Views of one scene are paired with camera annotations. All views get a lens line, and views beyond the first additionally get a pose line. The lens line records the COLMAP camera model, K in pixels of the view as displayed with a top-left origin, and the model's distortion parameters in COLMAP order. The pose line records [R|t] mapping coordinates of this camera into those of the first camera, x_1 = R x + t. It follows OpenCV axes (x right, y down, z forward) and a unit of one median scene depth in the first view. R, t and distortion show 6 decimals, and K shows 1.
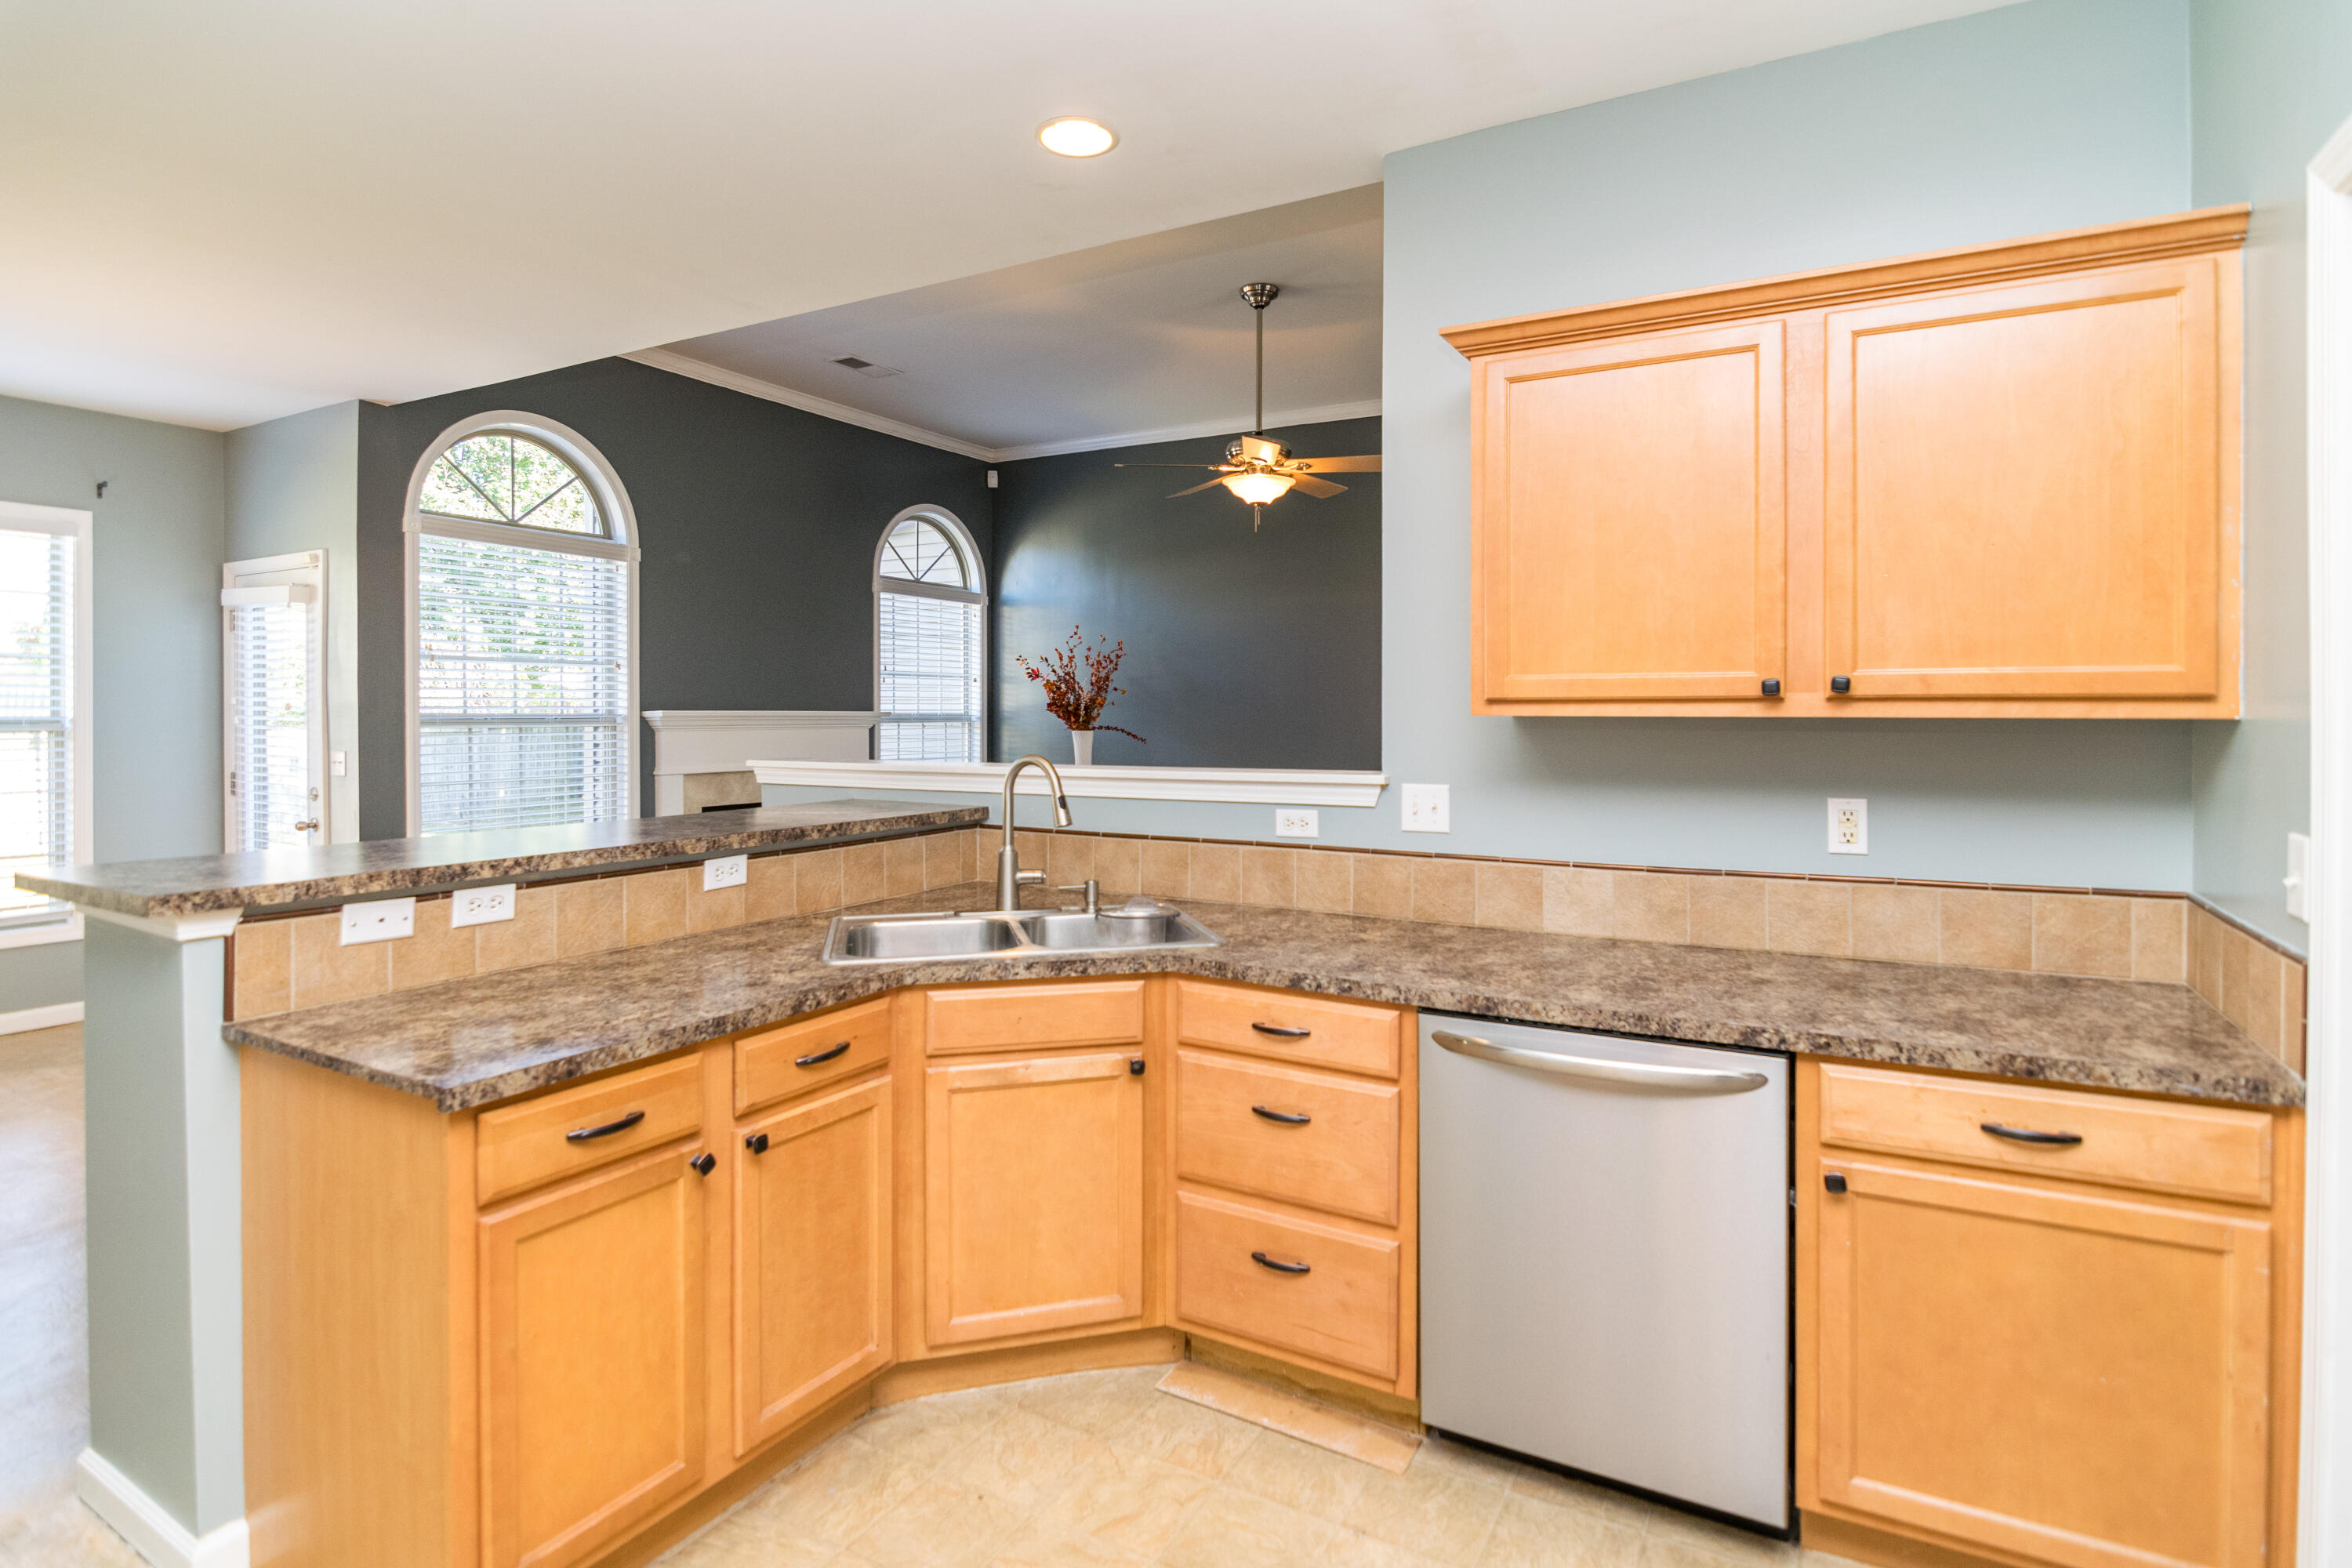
lens RADIAL K [[1181.3, 0, 1188.1], [0, 1181.3, 725.6], [0, 0, 1]] dist [0.004115, -0.002471]
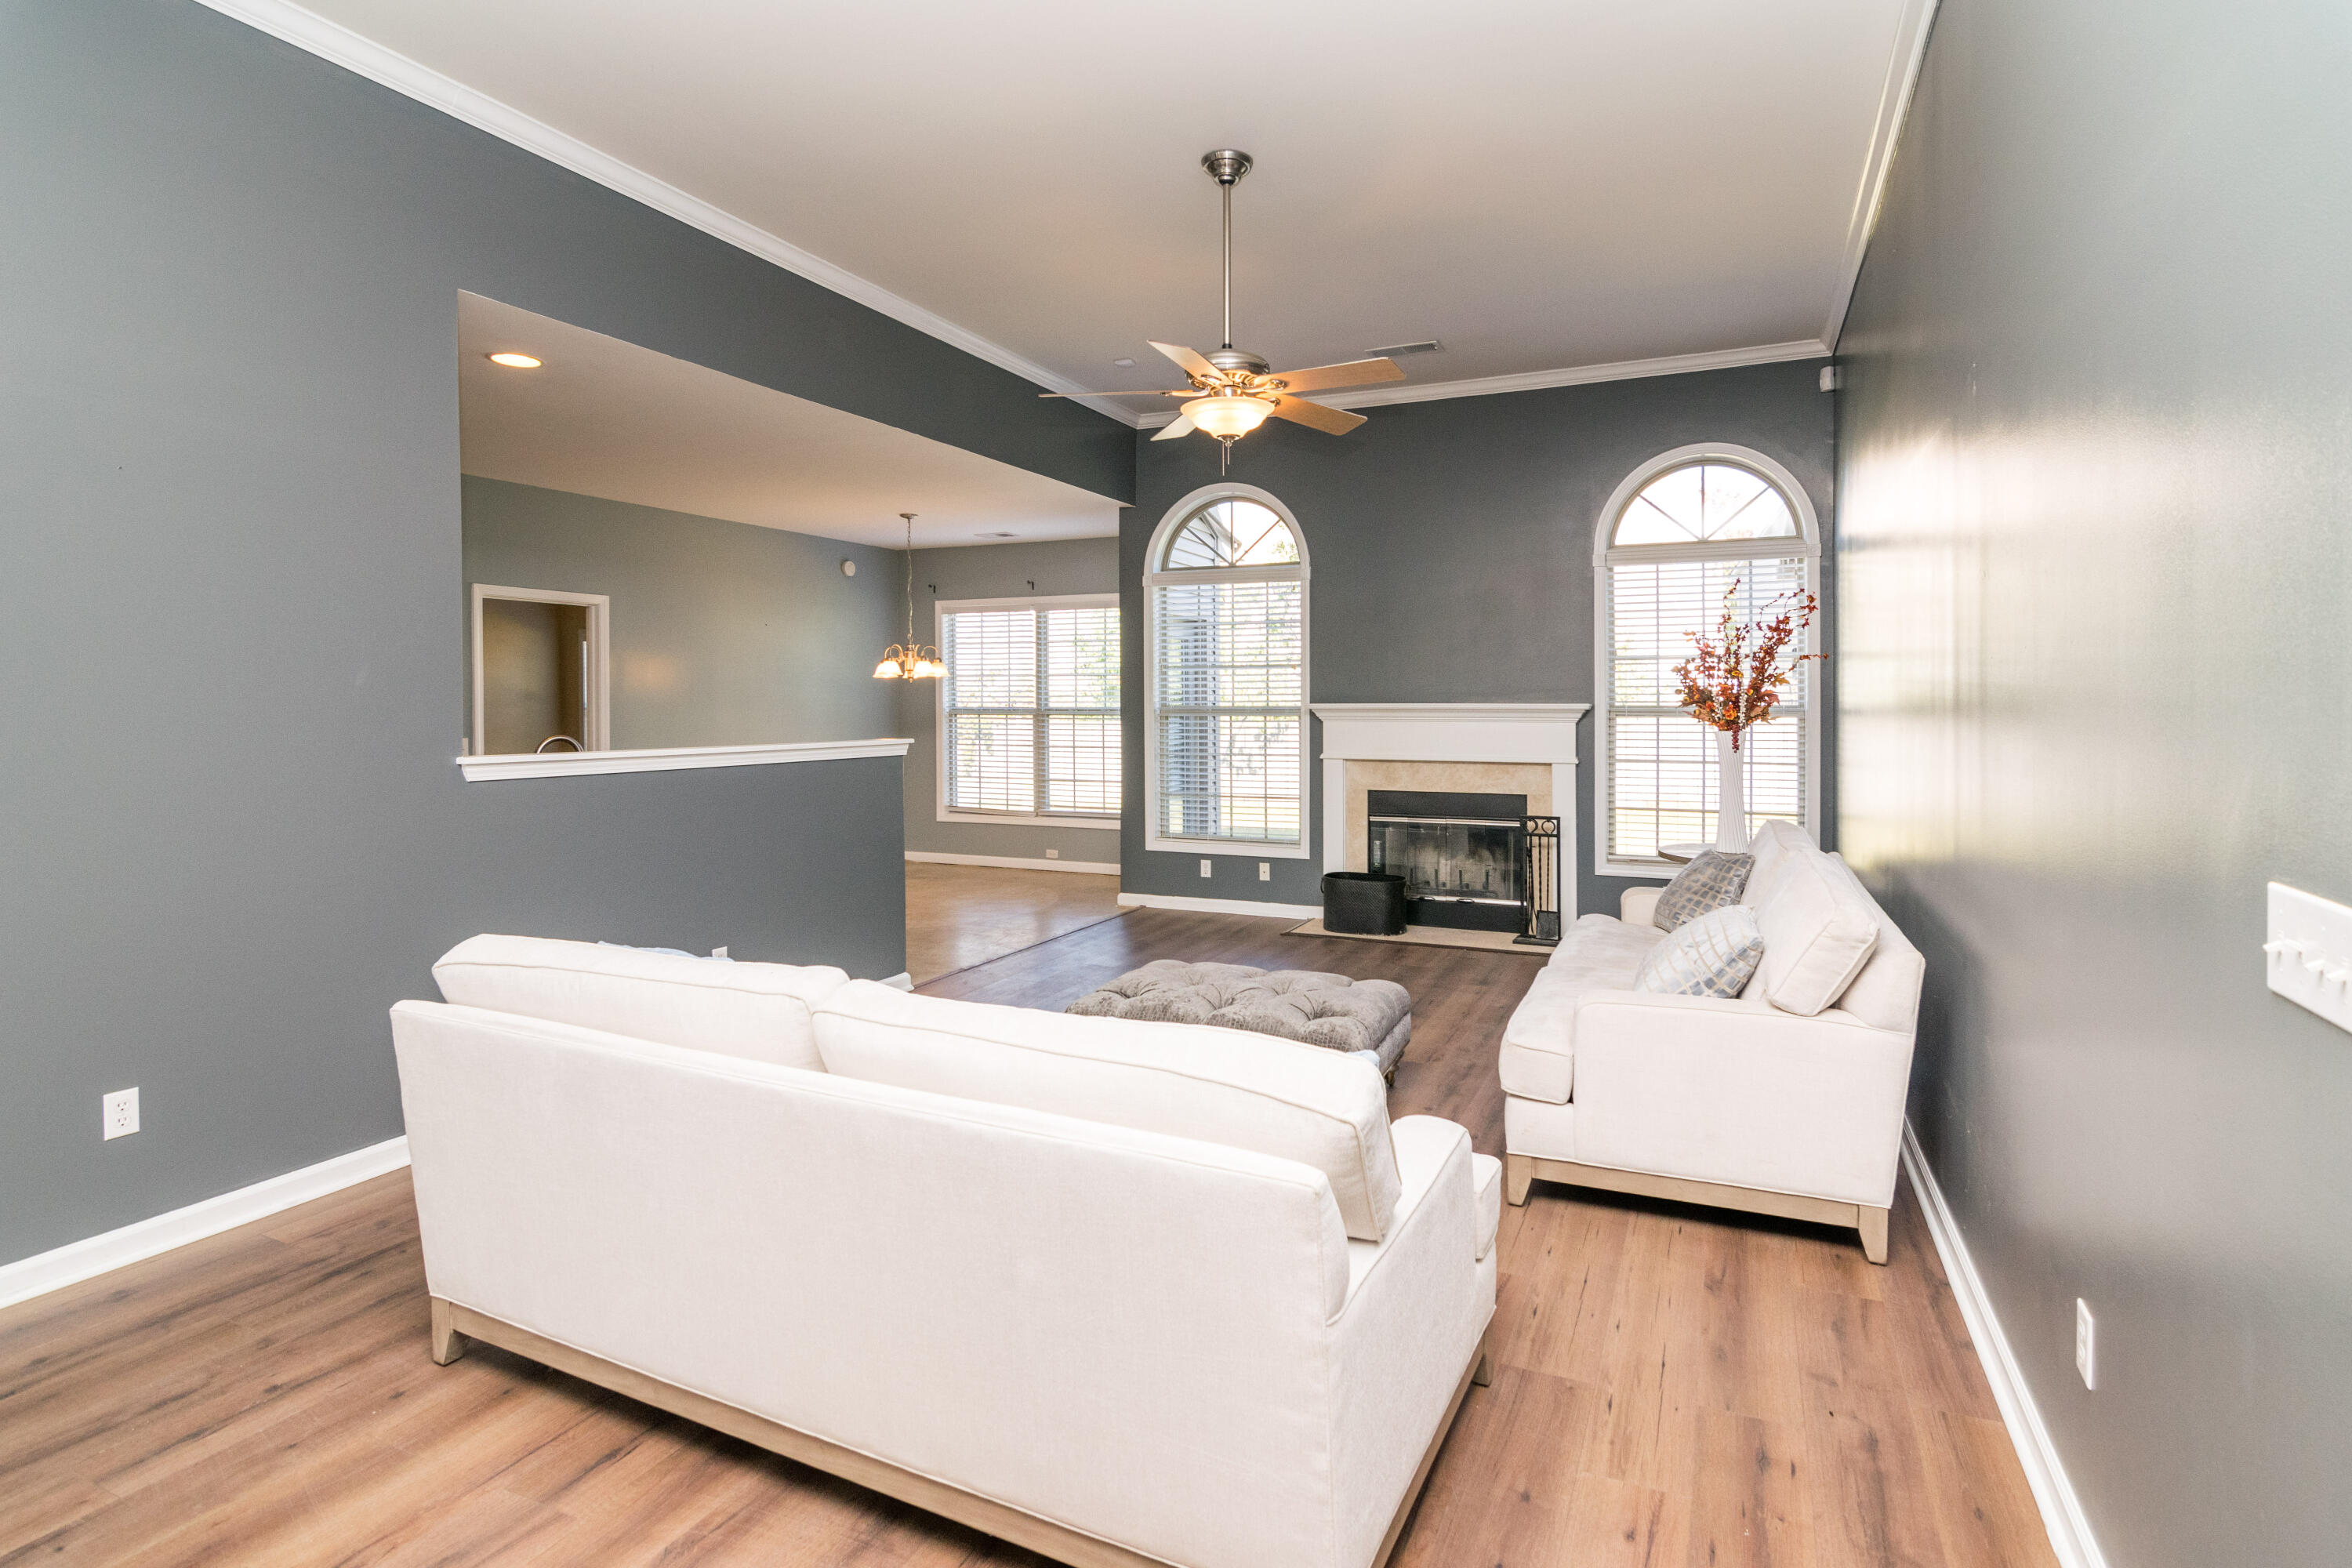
lens RADIAL K [[1181.3, 0, 1167.2], [0, 1181.3, 685.9], [0, 0, 1]] dist [0.004115, -0.002471]
pose [[0.085241, -0.014030, -0.996262, 1.577474], [-0.010063, 0.999838, -0.014942, -0.023722], [0.996310, 0.011299, 0.085086, 1.670411]]
